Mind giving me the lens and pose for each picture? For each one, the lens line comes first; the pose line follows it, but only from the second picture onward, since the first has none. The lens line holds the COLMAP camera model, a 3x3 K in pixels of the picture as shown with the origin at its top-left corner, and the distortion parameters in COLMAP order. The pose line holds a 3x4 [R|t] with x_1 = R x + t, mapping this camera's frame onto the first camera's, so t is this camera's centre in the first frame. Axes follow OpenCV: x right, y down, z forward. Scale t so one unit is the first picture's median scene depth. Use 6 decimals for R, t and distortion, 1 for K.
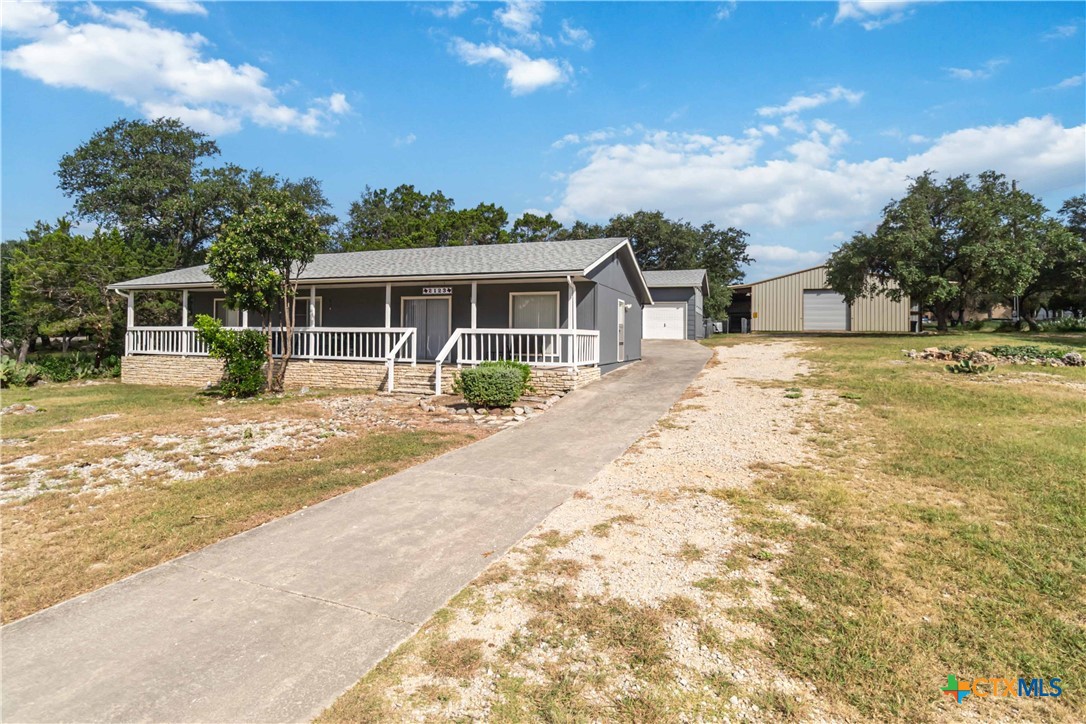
lens RADIAL K [[539.4, 0, 545.9], [0, 539.4, 338.3], [0, 0, 1]] dist [0.001997, 0.000026]
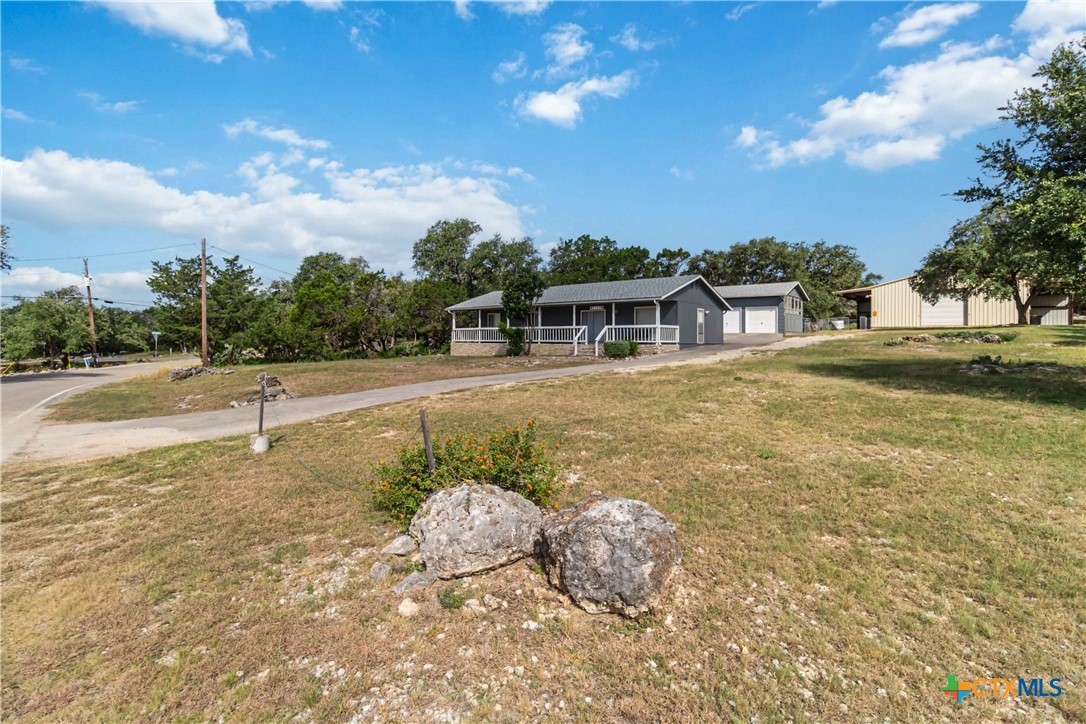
lens RADIAL K [[514.6, 0, 544.0], [0, 514.6, 340.4], [0, 0, 1]] dist [0.000380, 0.000181]
pose [[0.941767, -0.008465, -0.336159, 0.139260], [0.007518, 0.999963, -0.004117, 0.022773], [0.336182, 0.001350, 0.941796, -0.479303]]
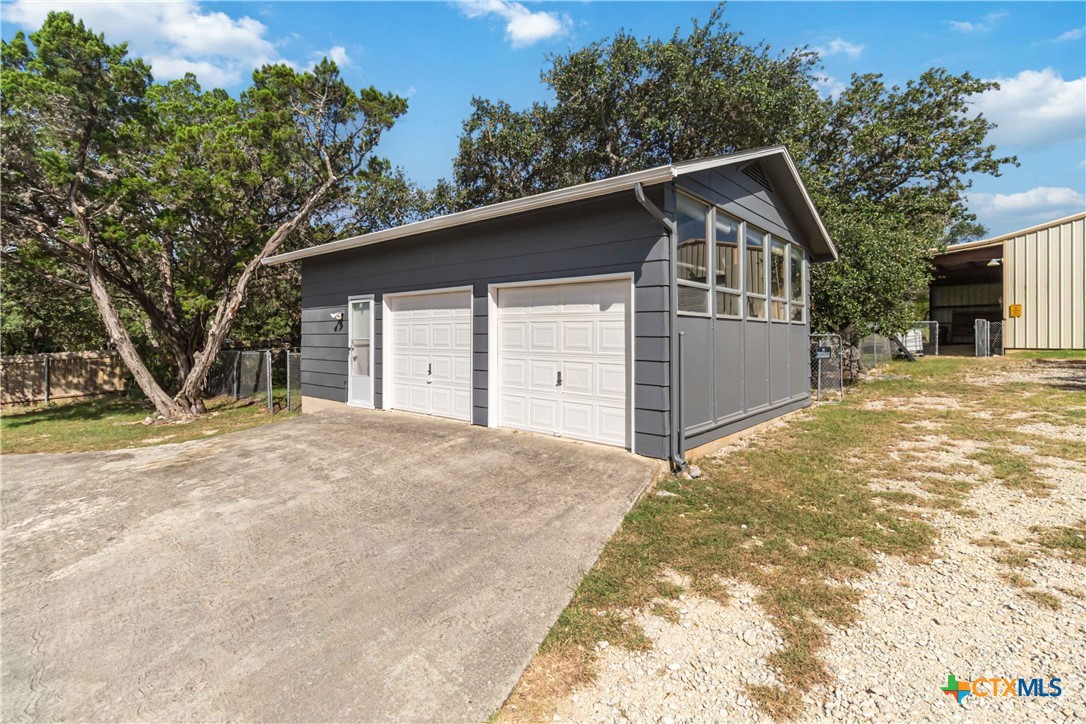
lens RADIAL K [[514.6, 0, 544.0], [0, 514.6, 340.4], [0, 0, 1]] dist [0.000380, 0.000181]
pose [[0.937255, -0.013004, -0.348402, 0.300215], [0.014722, 0.999889, 0.002282, -0.043330], [0.348334, -0.007268, 0.937342, 0.811651]]
